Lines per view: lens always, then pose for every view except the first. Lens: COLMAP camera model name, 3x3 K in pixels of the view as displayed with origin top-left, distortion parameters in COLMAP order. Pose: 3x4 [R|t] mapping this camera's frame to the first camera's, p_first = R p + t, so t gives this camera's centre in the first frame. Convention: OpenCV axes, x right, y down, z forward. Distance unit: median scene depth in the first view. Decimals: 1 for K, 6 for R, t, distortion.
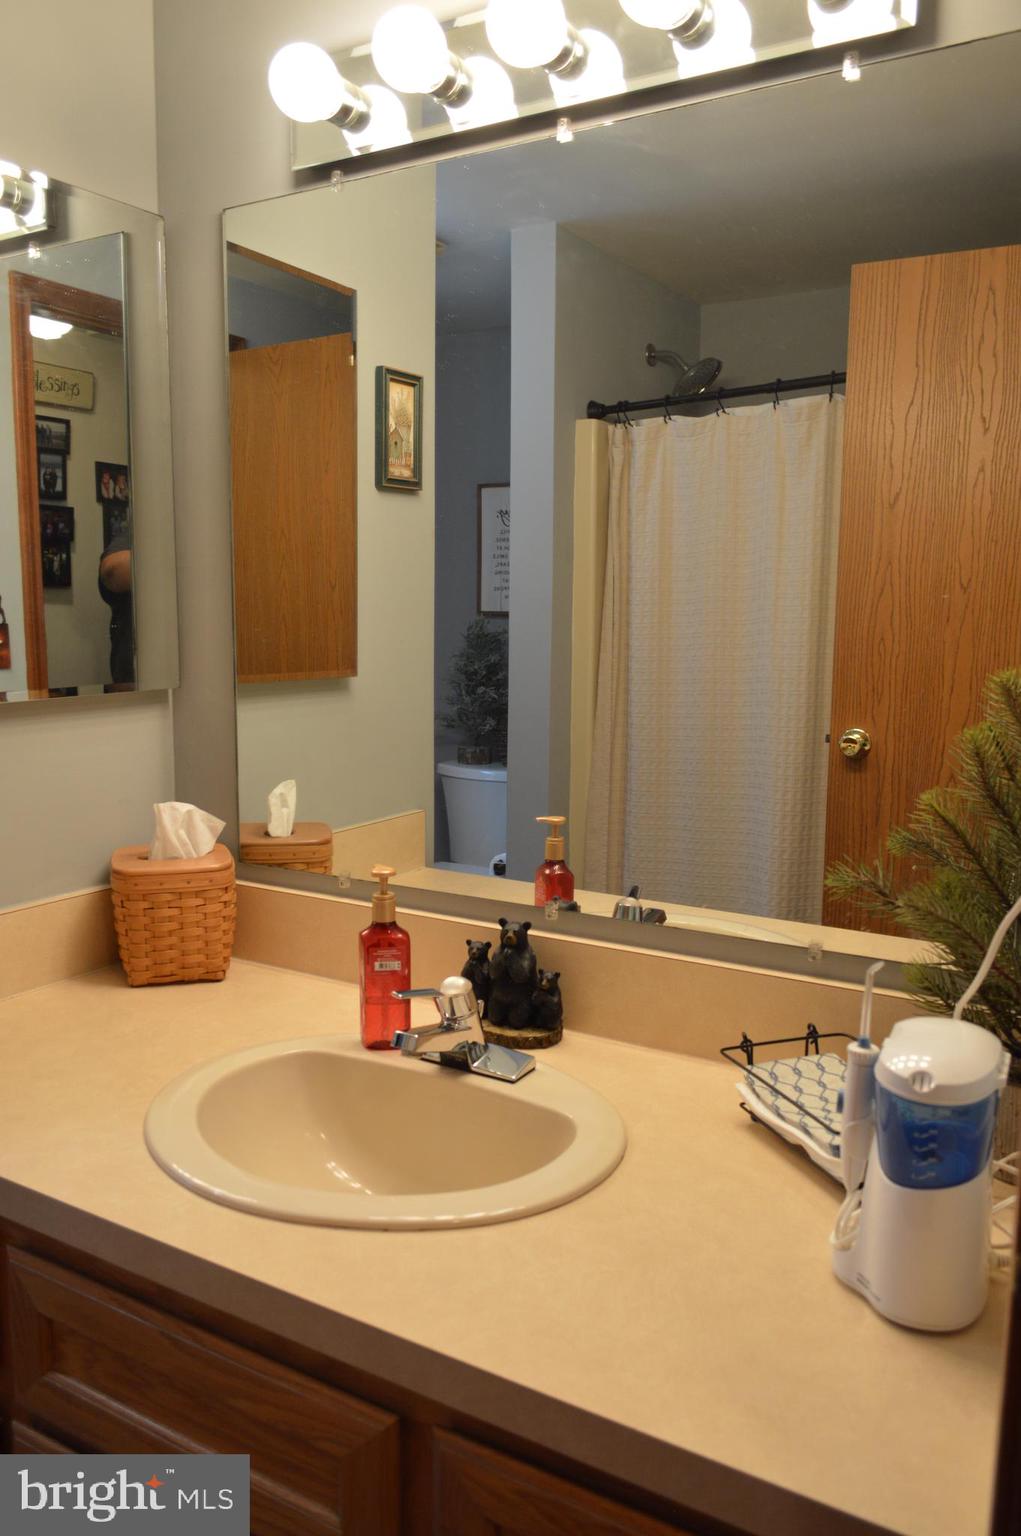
lens RADIAL K [[1214.5, 0, 509.3], [0, 1214.5, 767.6], [0, 0, 1]] dist [-0.015863, 0.010346]
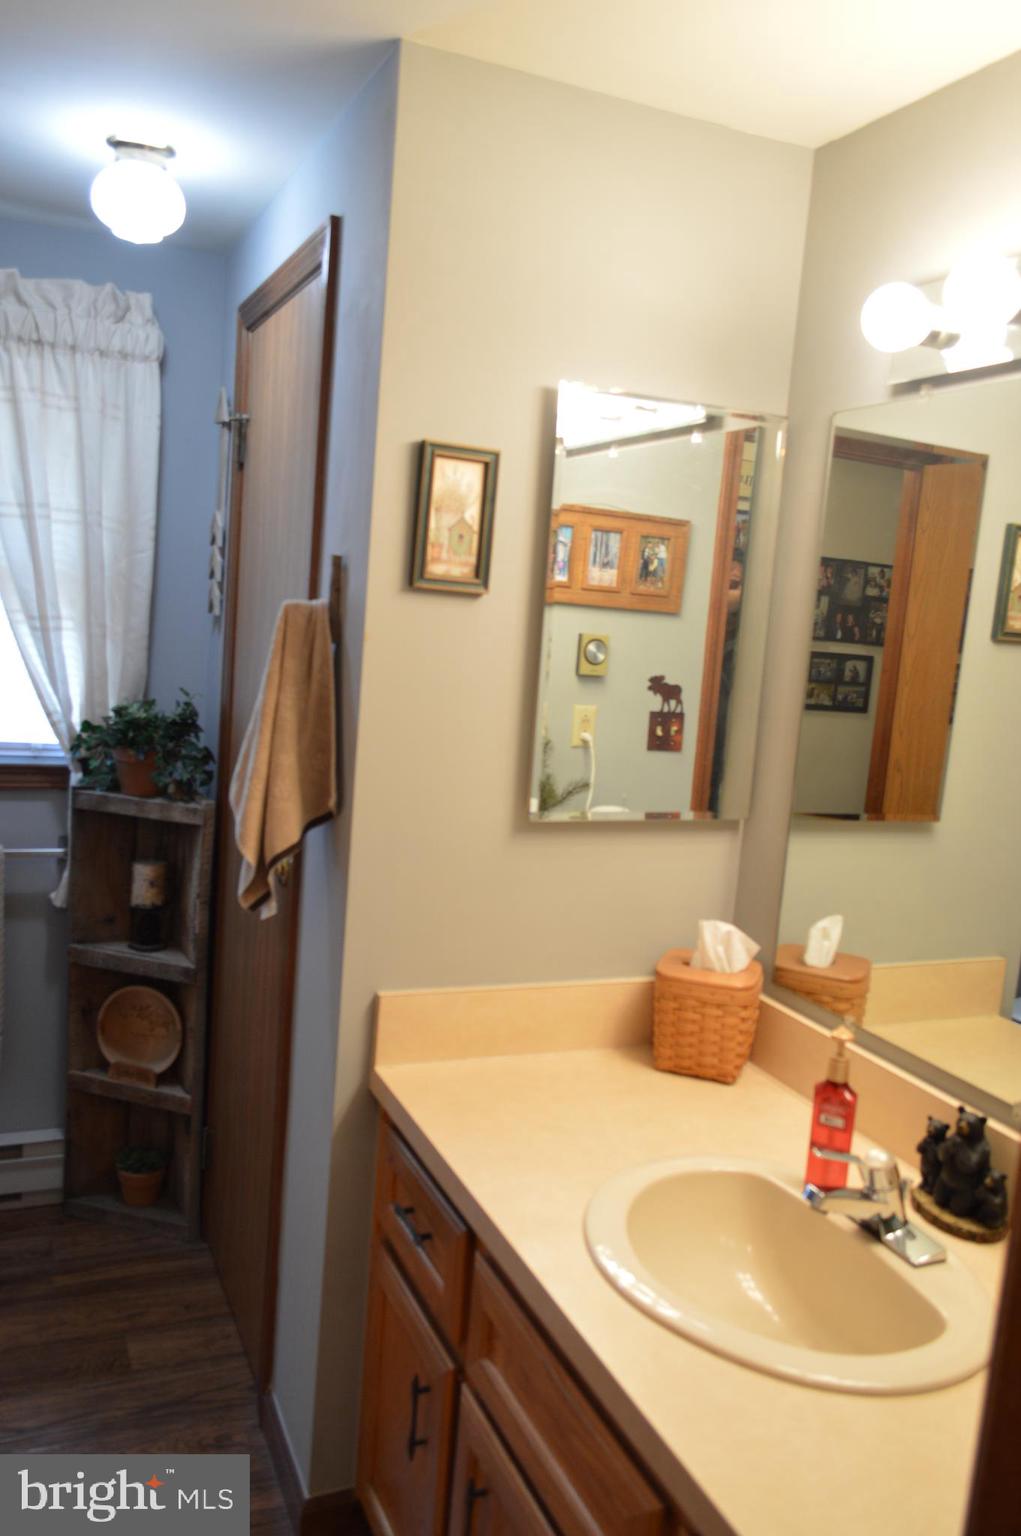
lens RADIAL K [[1214.5, 0, 510.0], [0, 1214.5, 768.5], [0, 0, 1]] dist [-0.015863, 0.010346]
pose [[0.815308, 0.131289, -0.563947, 0.200719], [-0.149640, 0.988644, 0.013823, -0.104565], [0.559357, 0.073119, 0.825696, -0.080432]]
